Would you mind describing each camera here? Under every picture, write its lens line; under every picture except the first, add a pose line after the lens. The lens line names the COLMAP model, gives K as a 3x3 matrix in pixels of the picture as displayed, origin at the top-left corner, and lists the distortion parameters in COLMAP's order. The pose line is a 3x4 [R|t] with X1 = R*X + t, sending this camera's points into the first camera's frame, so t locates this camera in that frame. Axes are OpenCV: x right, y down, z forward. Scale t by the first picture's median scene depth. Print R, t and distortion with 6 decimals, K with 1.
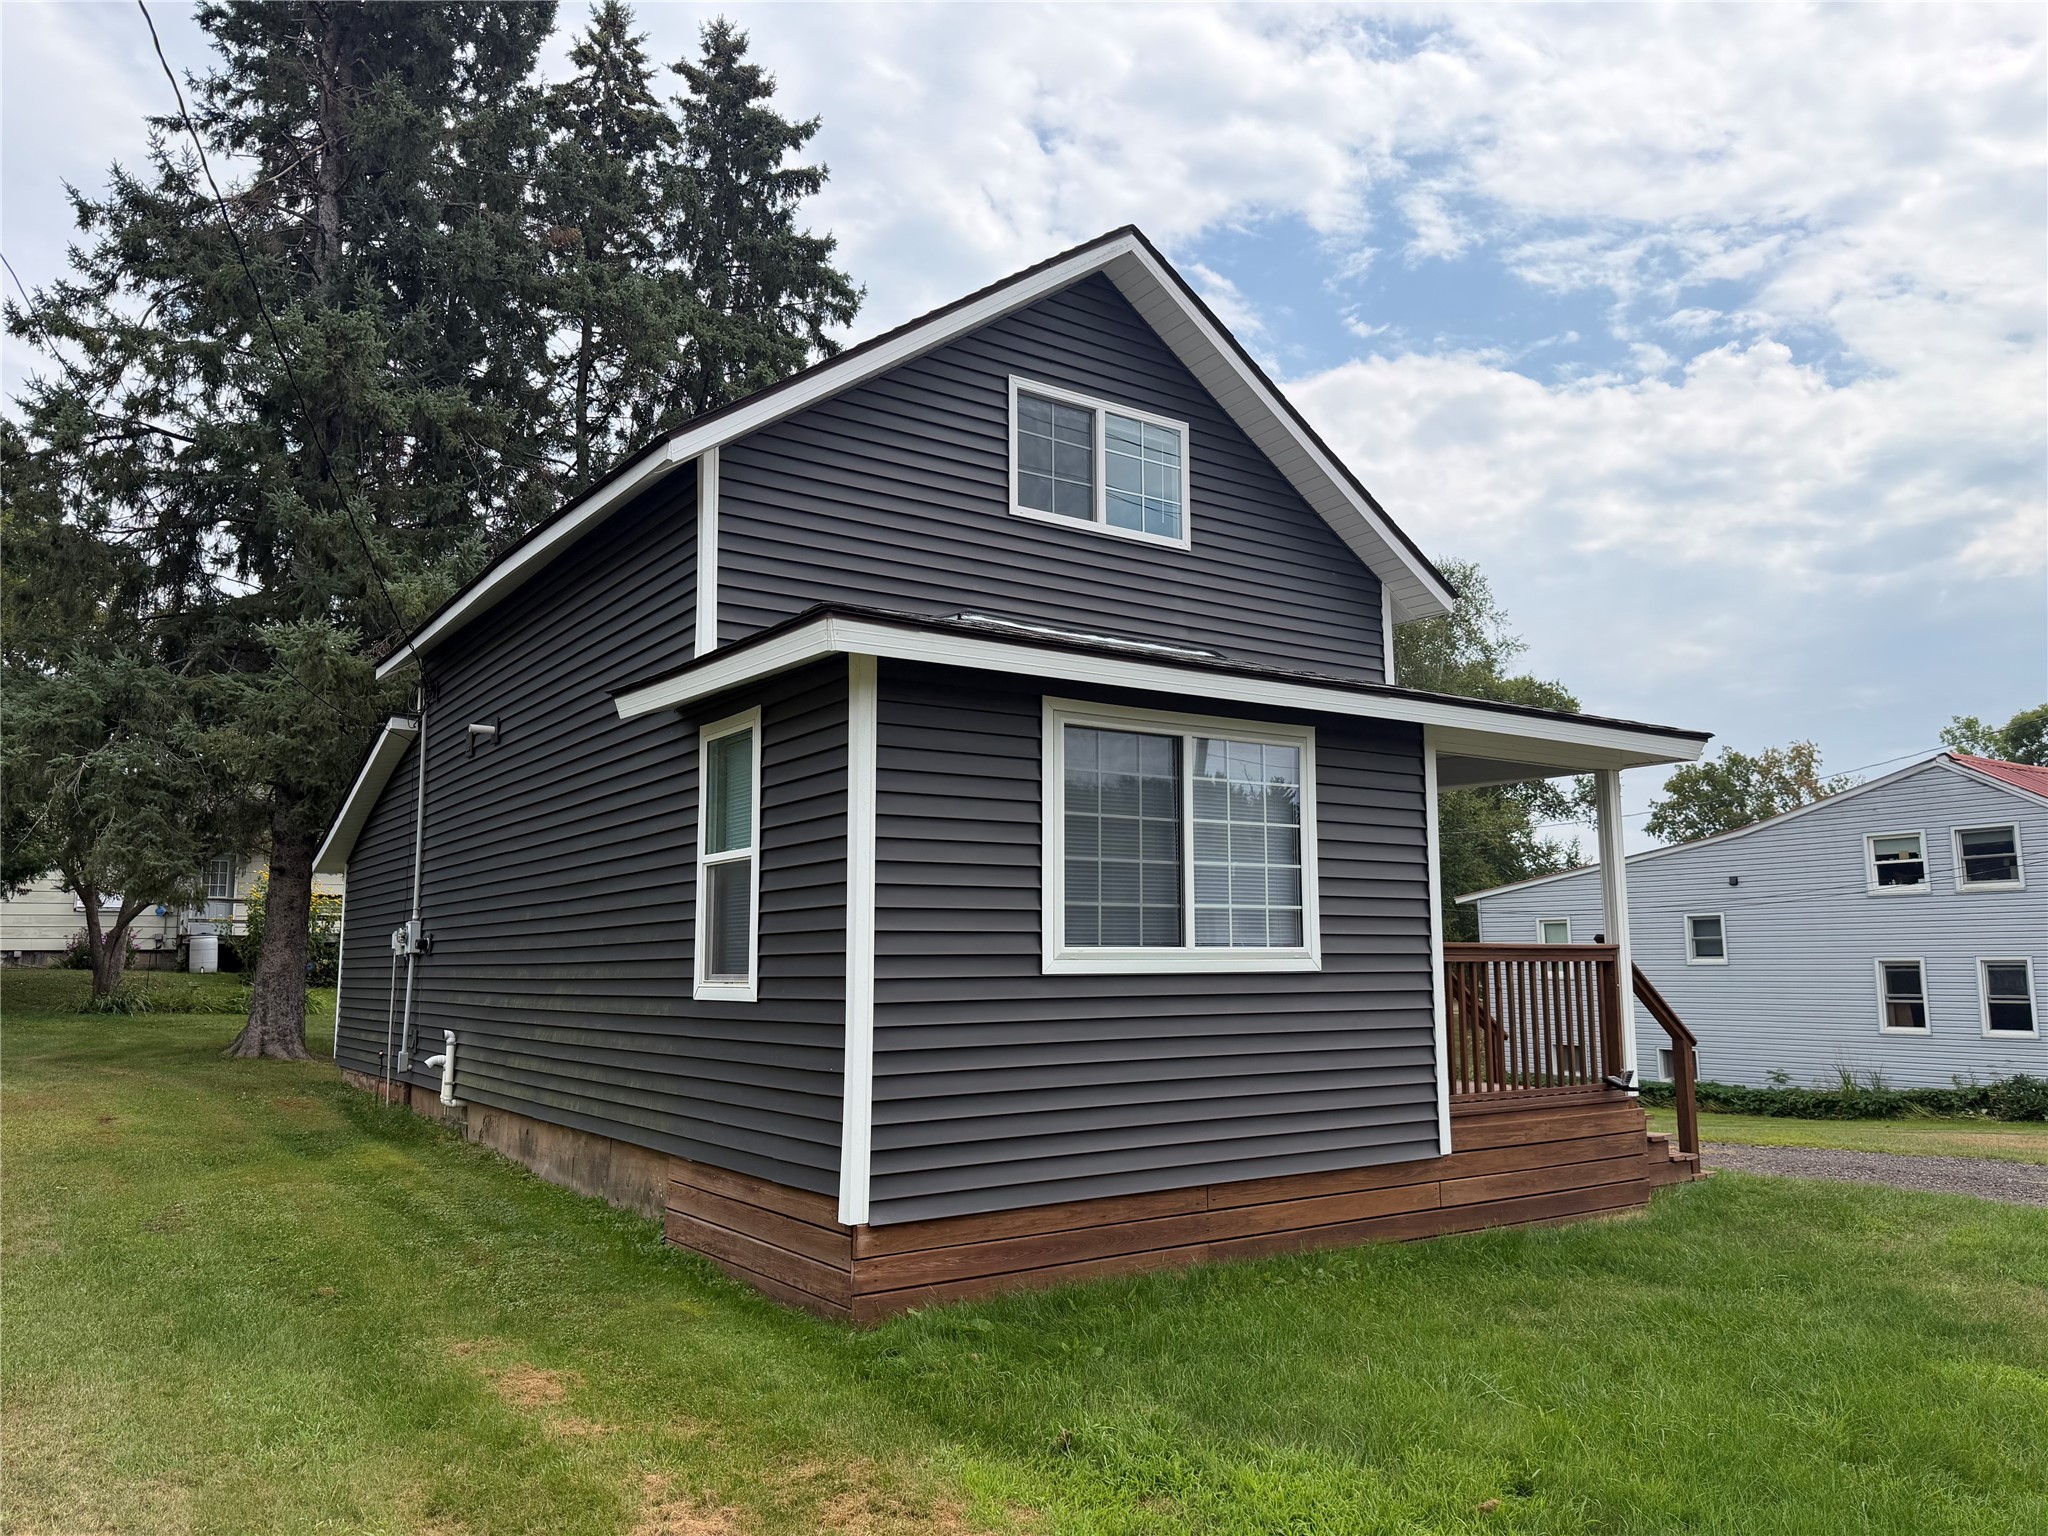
lens RADIAL K [[1445.8, 0, 1022.6], [0, 1445.8, 758.5], [0, 0, 1]] dist [0.005159, 0.003933]
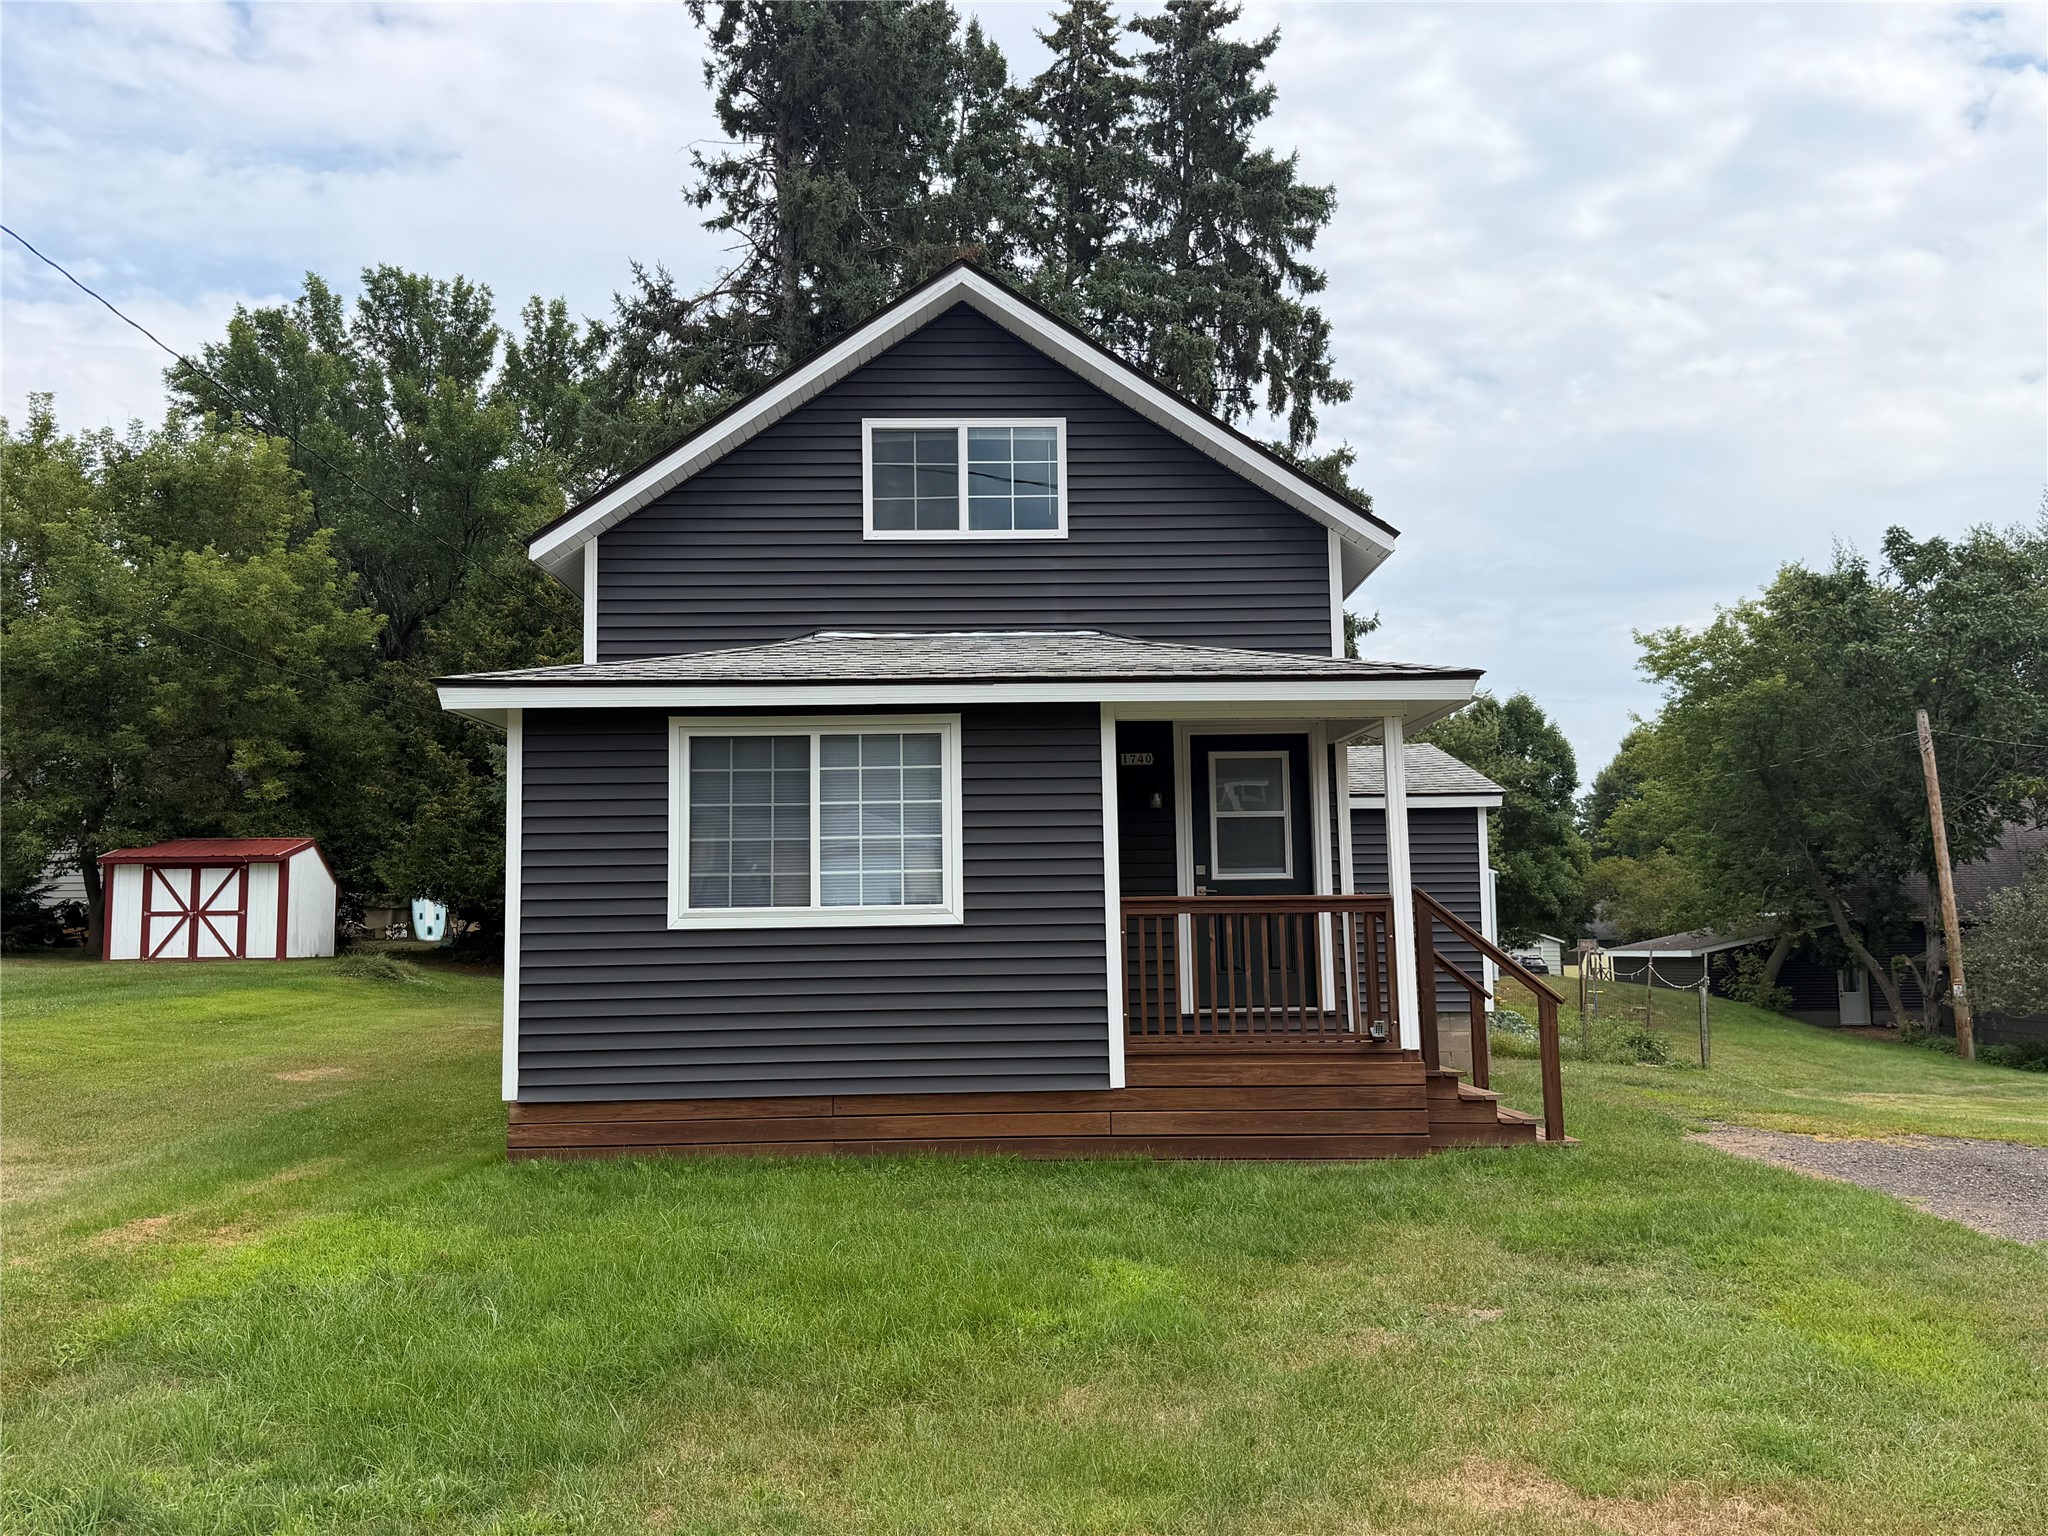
lens RADIAL K [[1608.4, 0, 1026.9], [0, 1608.4, 768.2], [0, 0, 1]] dist [0.038229, -0.007319]
pose [[0.841275, -0.058669, -0.537415, 0.909571], [0.086000, 0.995959, 0.025898, -0.007251], [0.533724, -0.068004, 0.842920, -0.055740]]
